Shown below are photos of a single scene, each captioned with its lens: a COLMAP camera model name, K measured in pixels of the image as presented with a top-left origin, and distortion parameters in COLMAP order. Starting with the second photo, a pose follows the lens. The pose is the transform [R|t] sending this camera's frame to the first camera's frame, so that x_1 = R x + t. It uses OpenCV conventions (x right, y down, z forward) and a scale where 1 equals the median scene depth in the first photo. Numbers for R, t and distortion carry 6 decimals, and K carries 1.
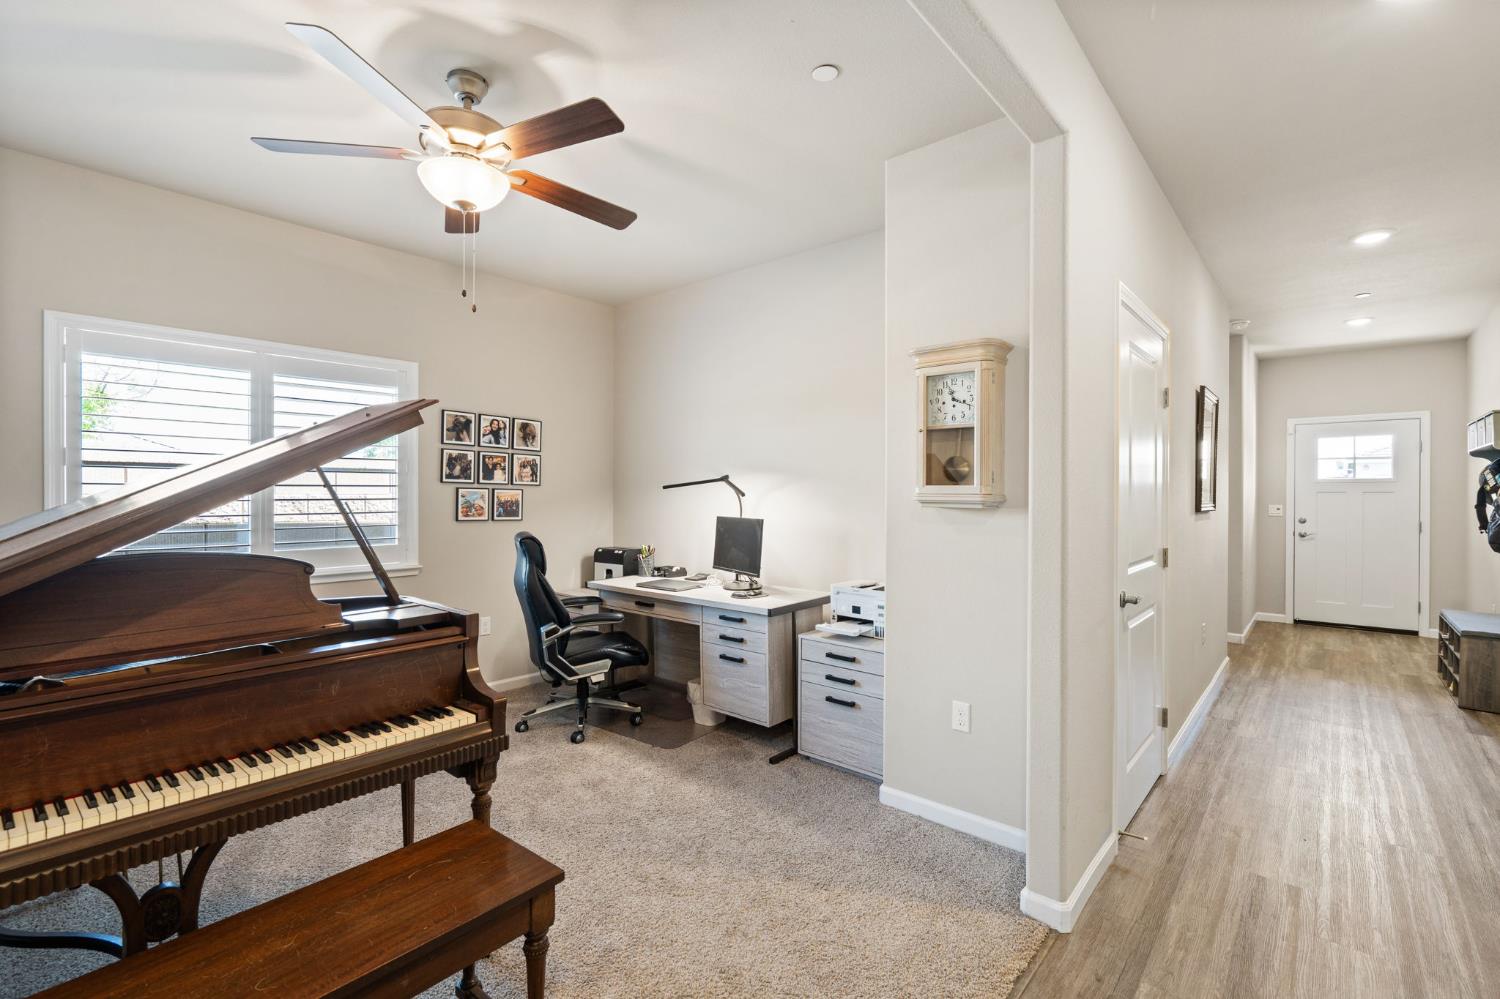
lens RADIAL K [[690.5, 0, 750.3], [0, 690.5, 499.0], [0, 0, 1]] dist [0.000855, 0.000057]
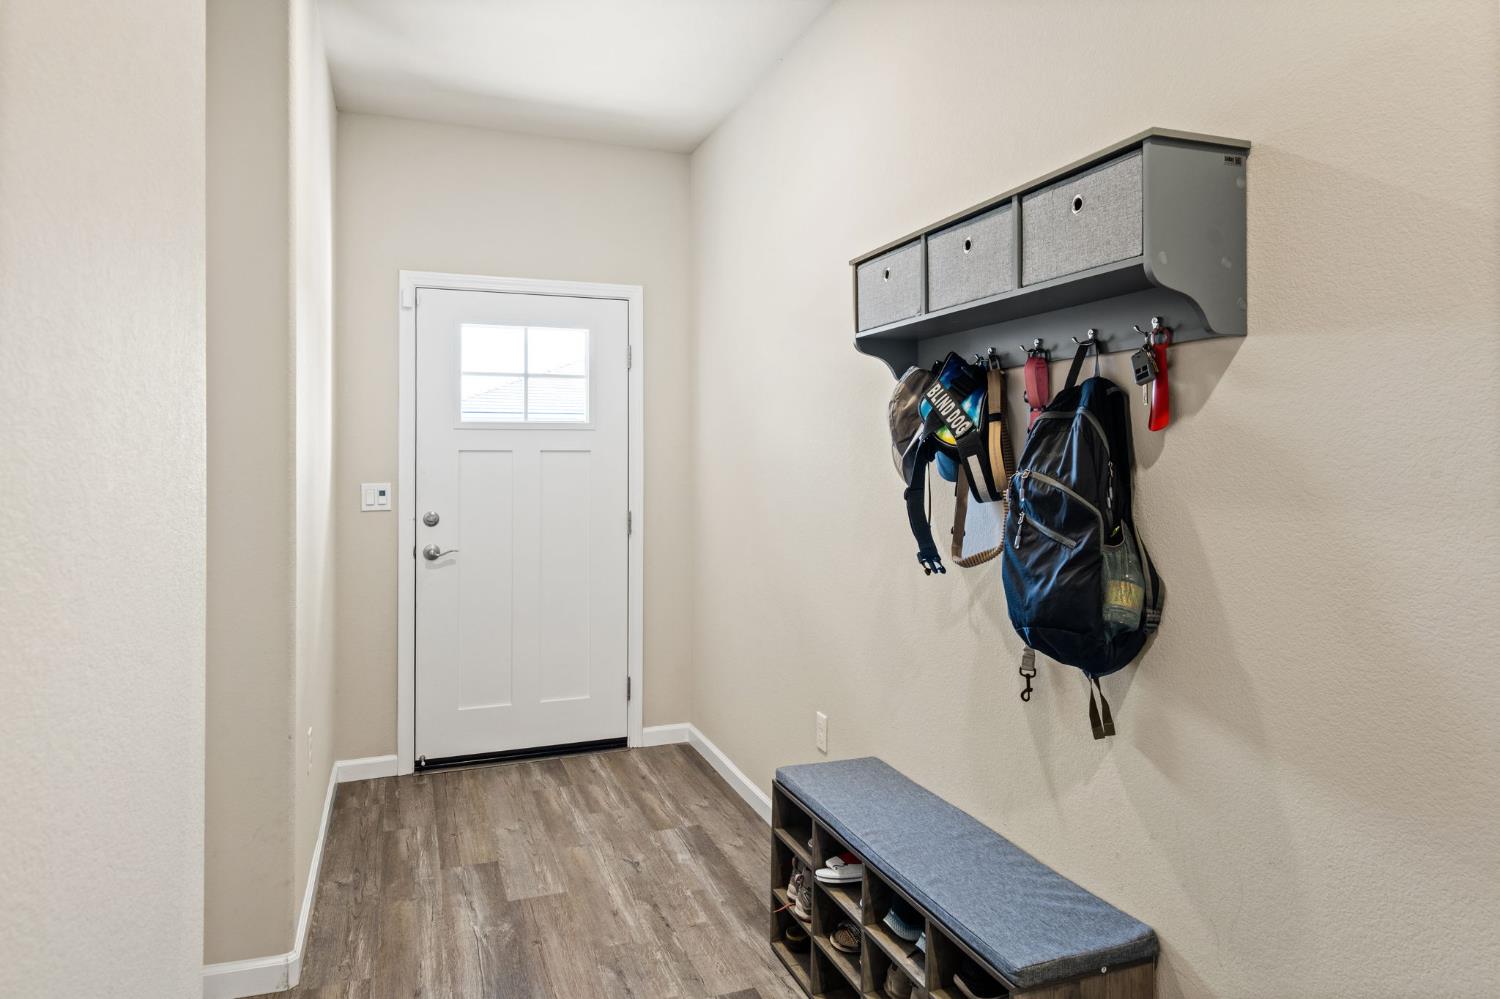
lens RADIAL K [[984.5, 0, 758.6], [0, 984.5, 464.8], [0, 0, 1]] dist [0.000731, 0.000226]
pose [[0.502289, -0.005710, 0.864681, 0.398505], [0.003674, 0.999983, 0.004470, -0.003428], [-0.864692, 0.000931, 0.502302, 0.549058]]
